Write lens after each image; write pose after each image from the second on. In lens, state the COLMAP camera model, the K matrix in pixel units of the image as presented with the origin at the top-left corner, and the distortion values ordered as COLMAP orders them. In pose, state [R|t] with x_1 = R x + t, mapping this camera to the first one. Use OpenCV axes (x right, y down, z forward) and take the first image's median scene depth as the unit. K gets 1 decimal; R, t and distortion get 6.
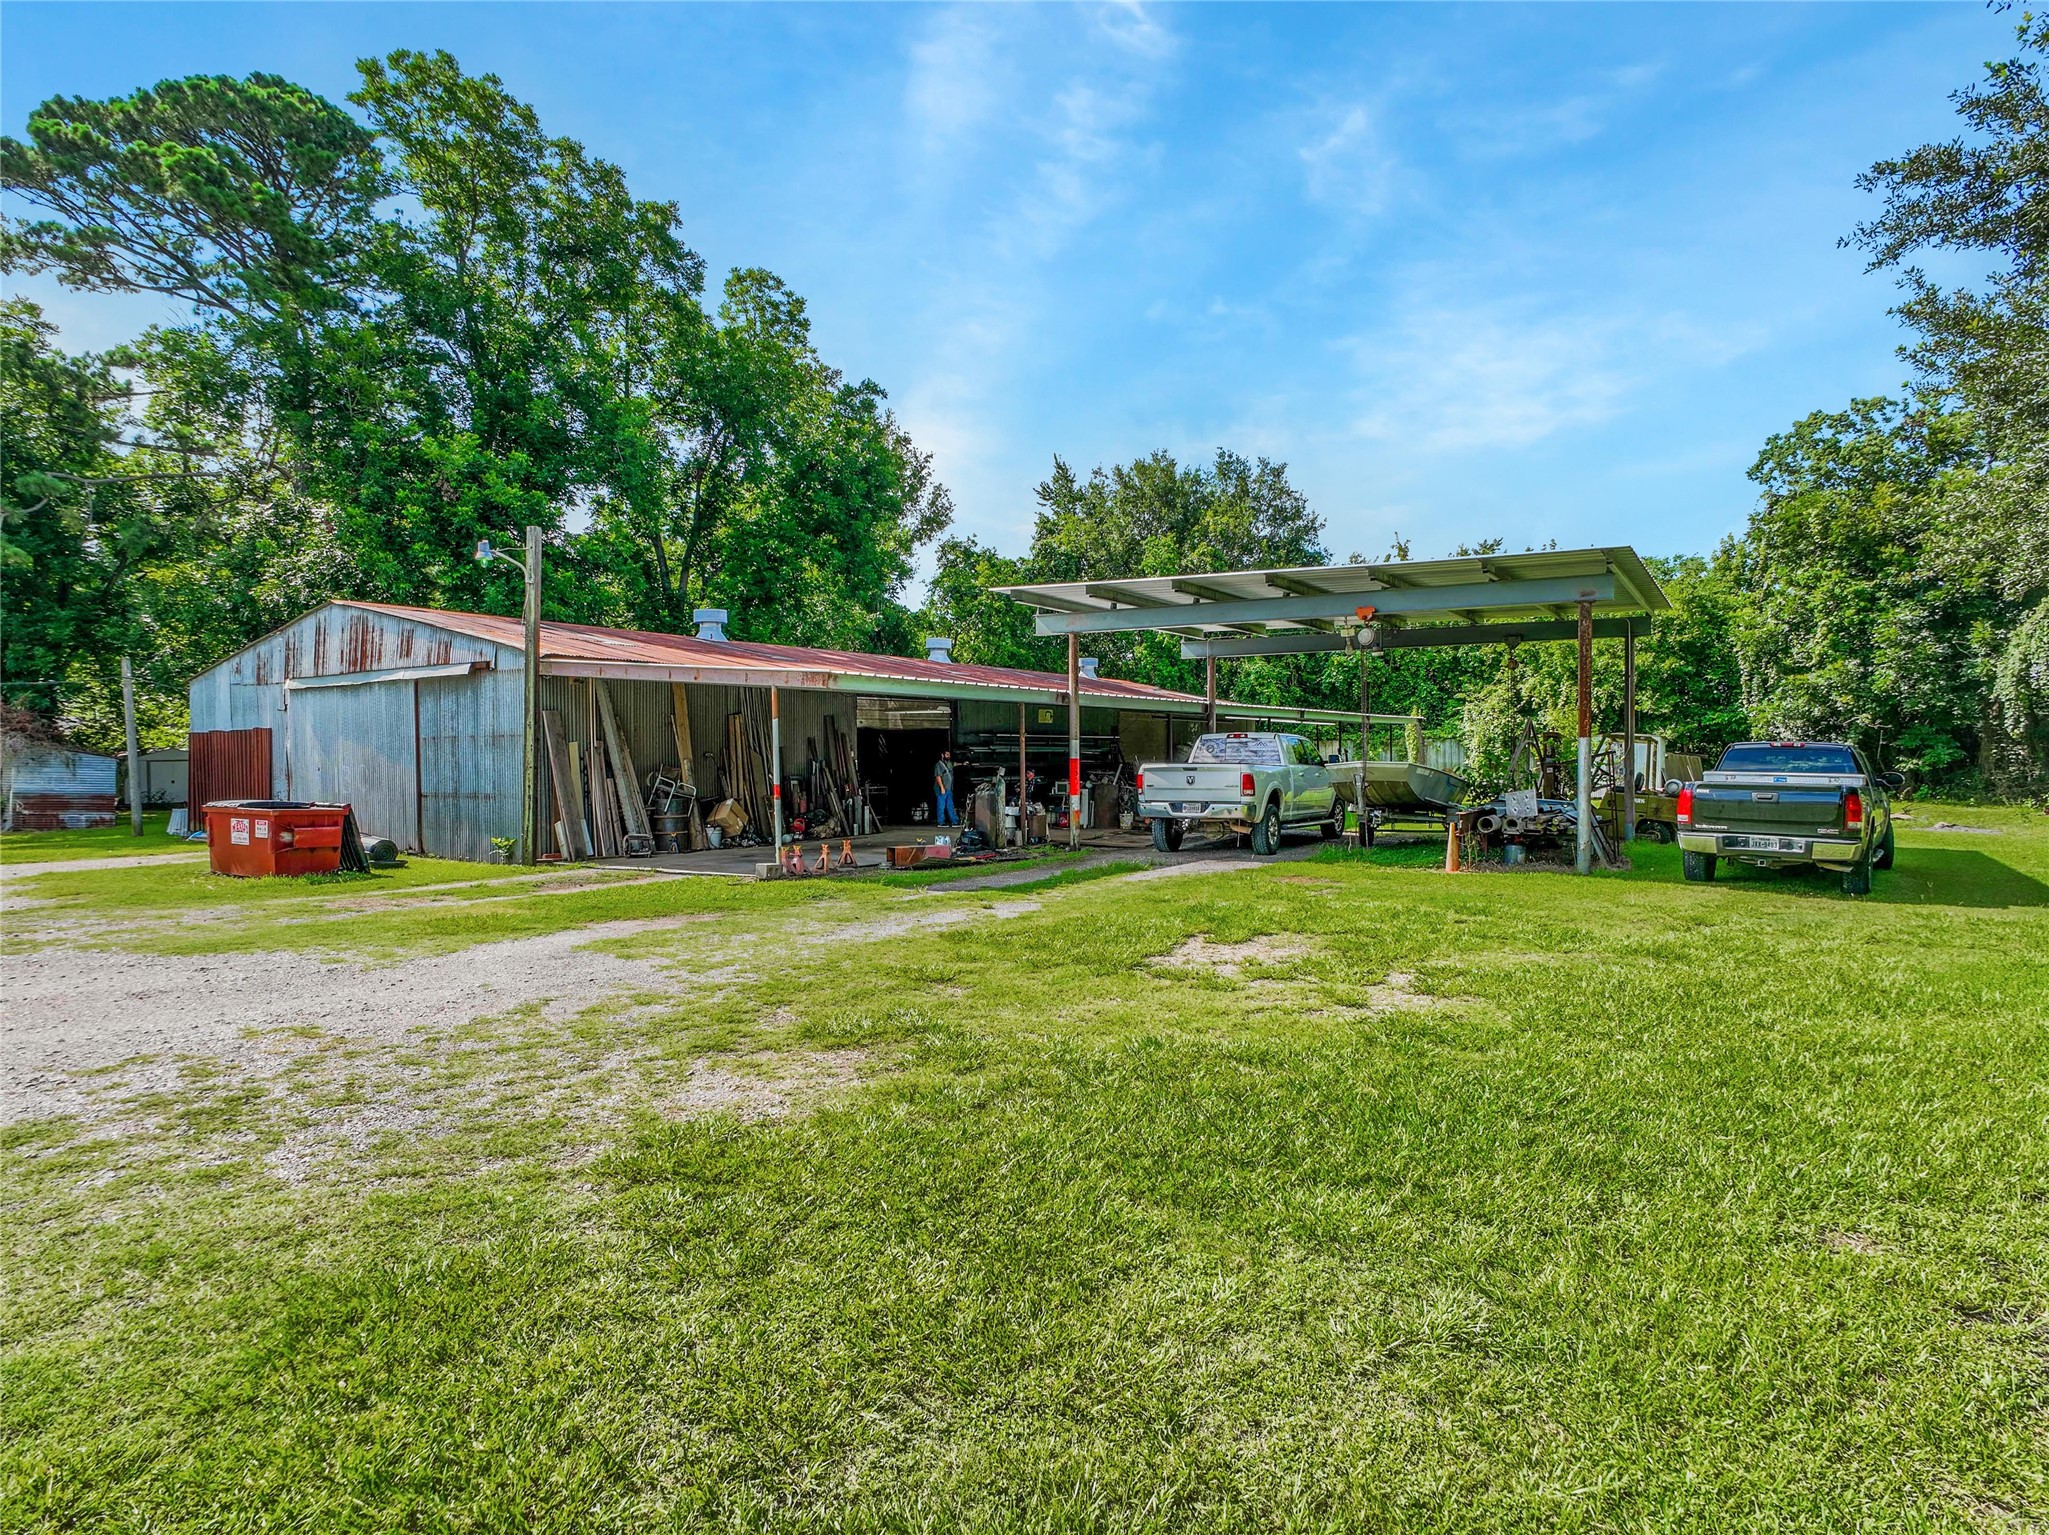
lens RADIAL K [[1187.6, 0, 1026.6], [0, 1187.6, 753.6], [0, 0, 1]] dist [-0.001154, 0.001214]
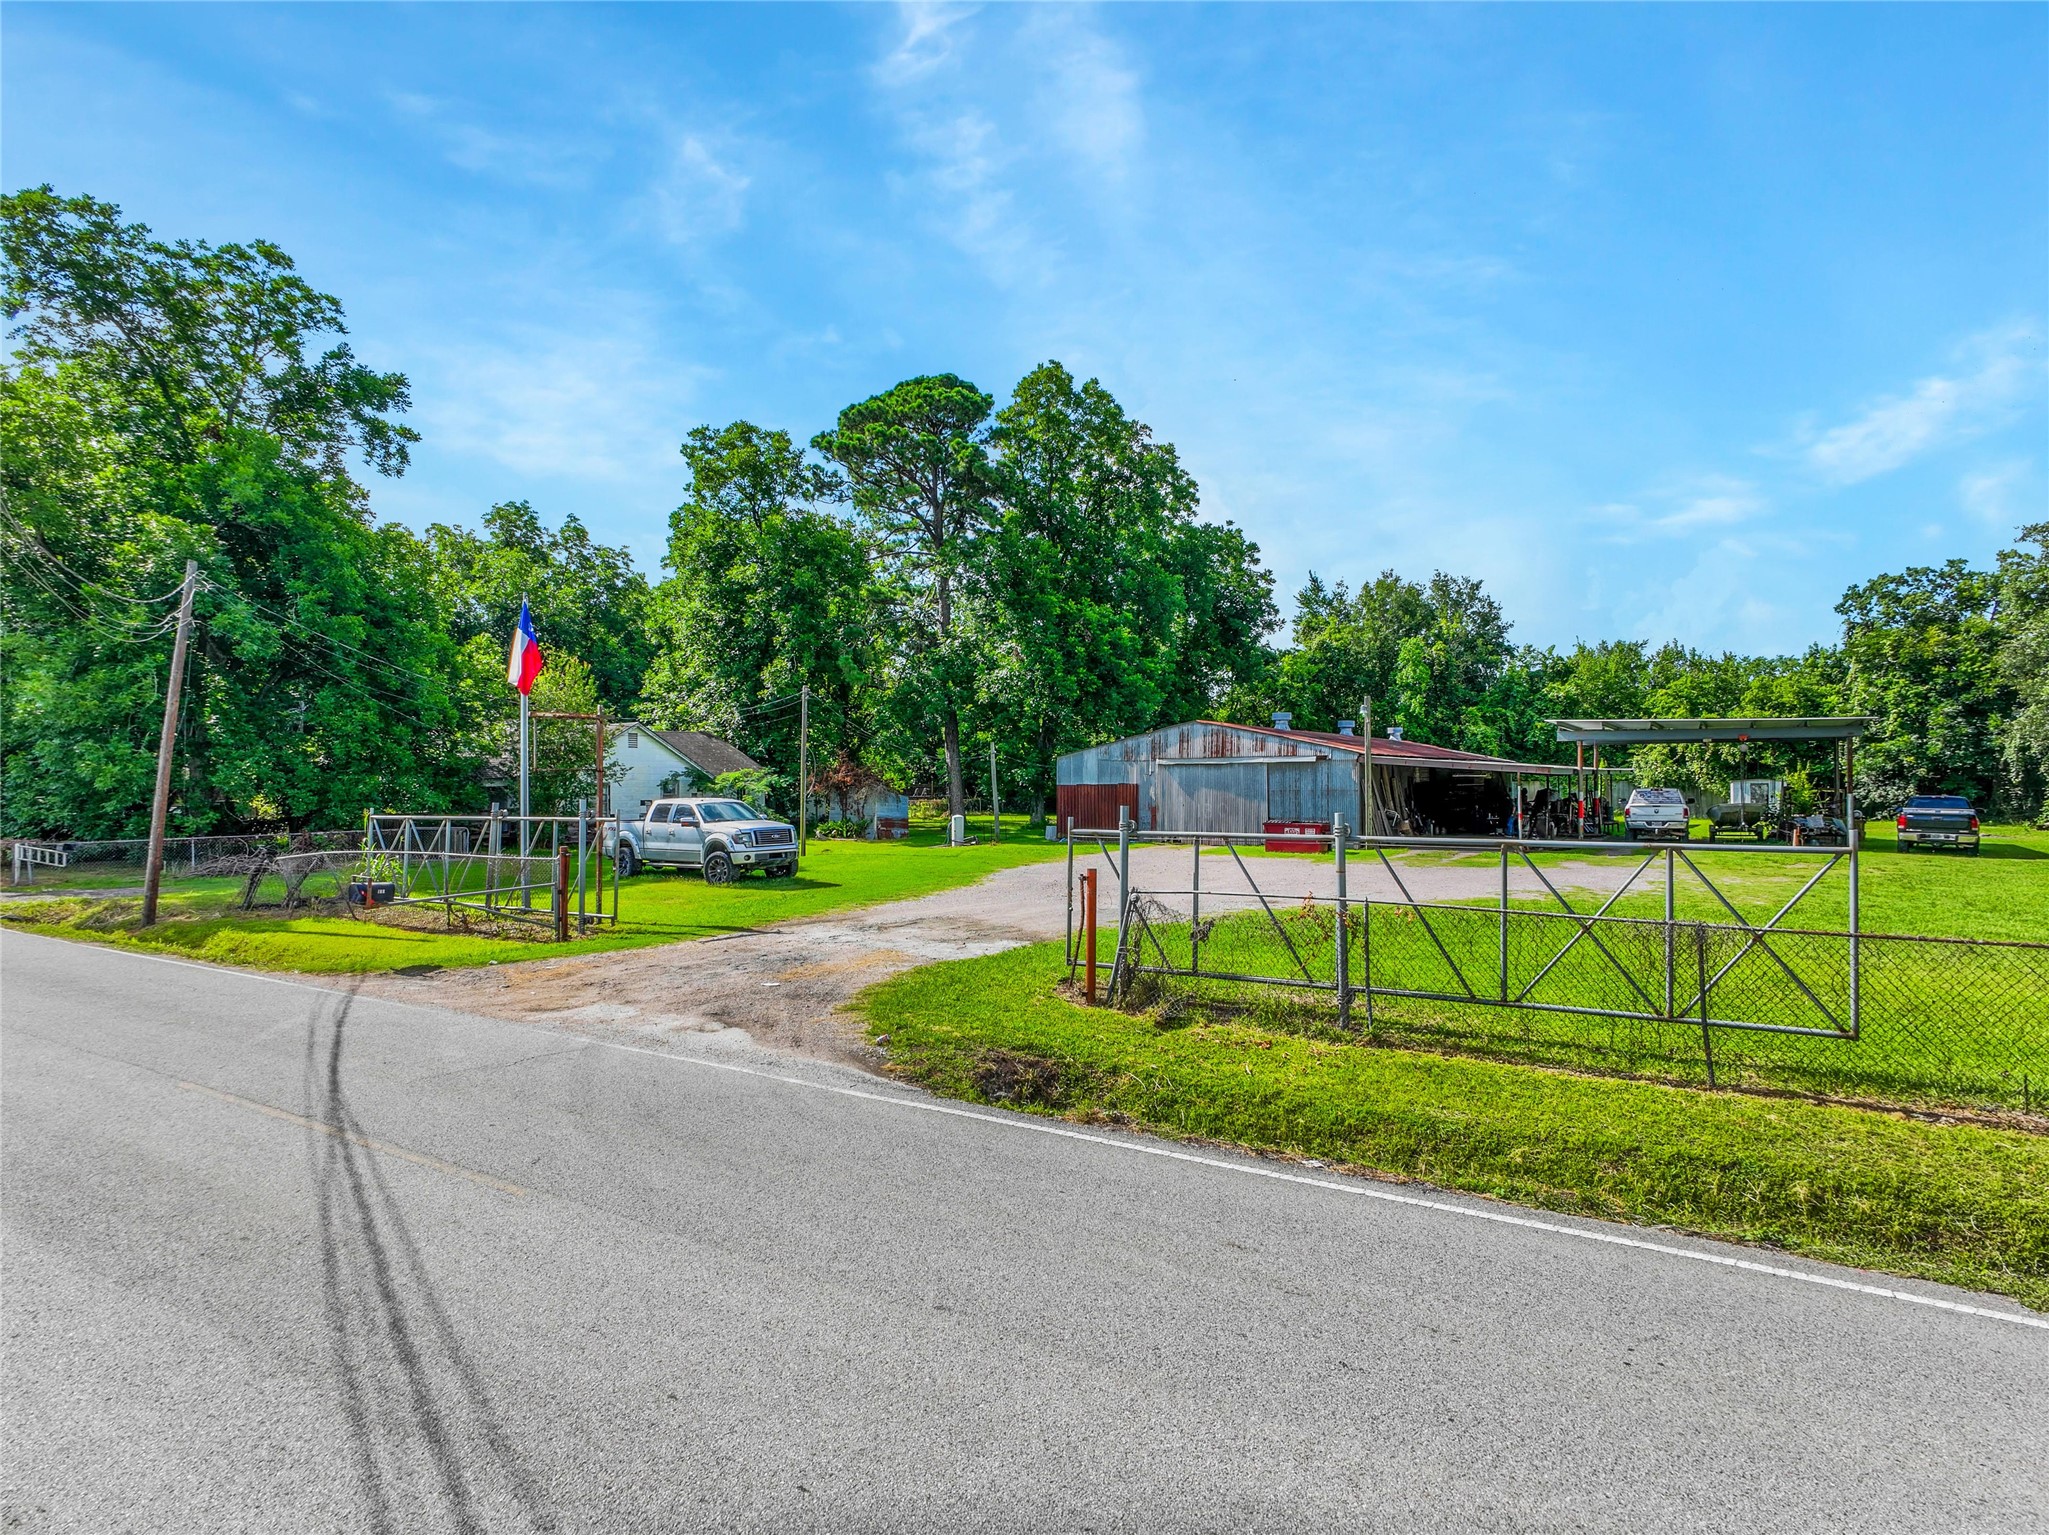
lens RADIAL K [[1160.8, 0, 1024.5], [0, 1160.8, 767.5], [0, 0, 1]] dist [-0.042322, 0.032490]
pose [[0.999996, 0.000137, 0.002728, -0.514037], [-0.000105, 0.999934, -0.011446, -0.016443], [-0.002729, 0.011446, 0.999931, -0.548945]]
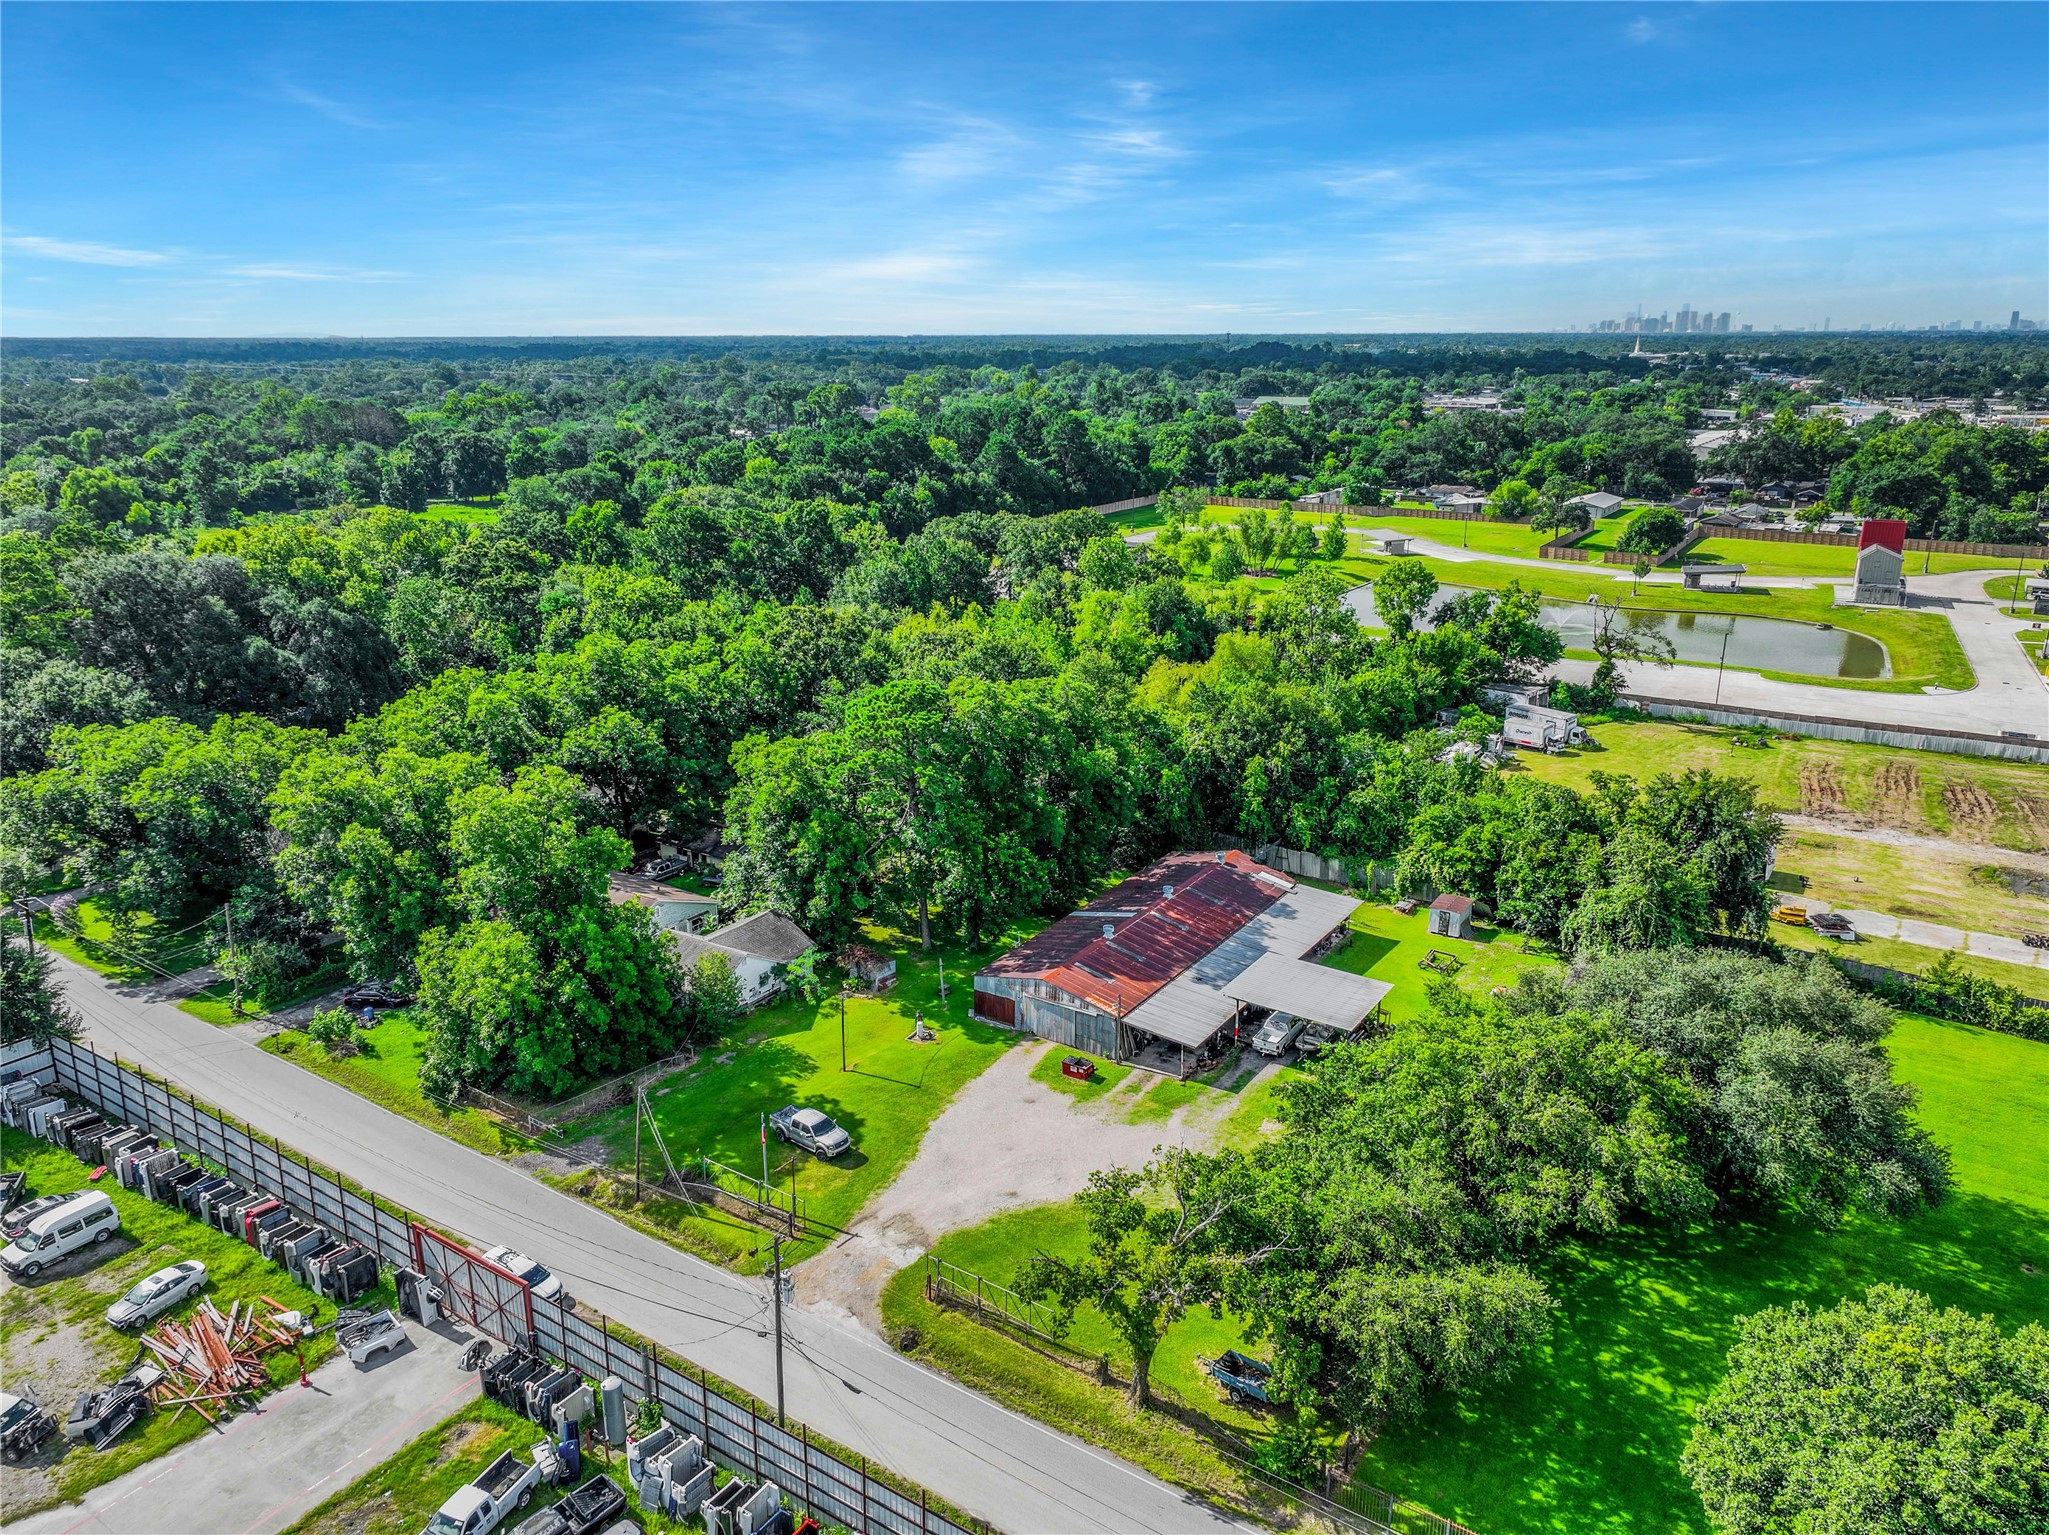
lens RADIAL K [[1446.6, 0, 1018.5], [0, 1446.6, 767.9], [0, 0, 1]] dist [0.005876, 0.006431]
pose [[0.999653, 0.008516, -0.024920, -0.323871], [-0.000901, 0.956779, 0.290816, -1.243554], [0.026320, -0.290693, 0.956454, -1.898341]]
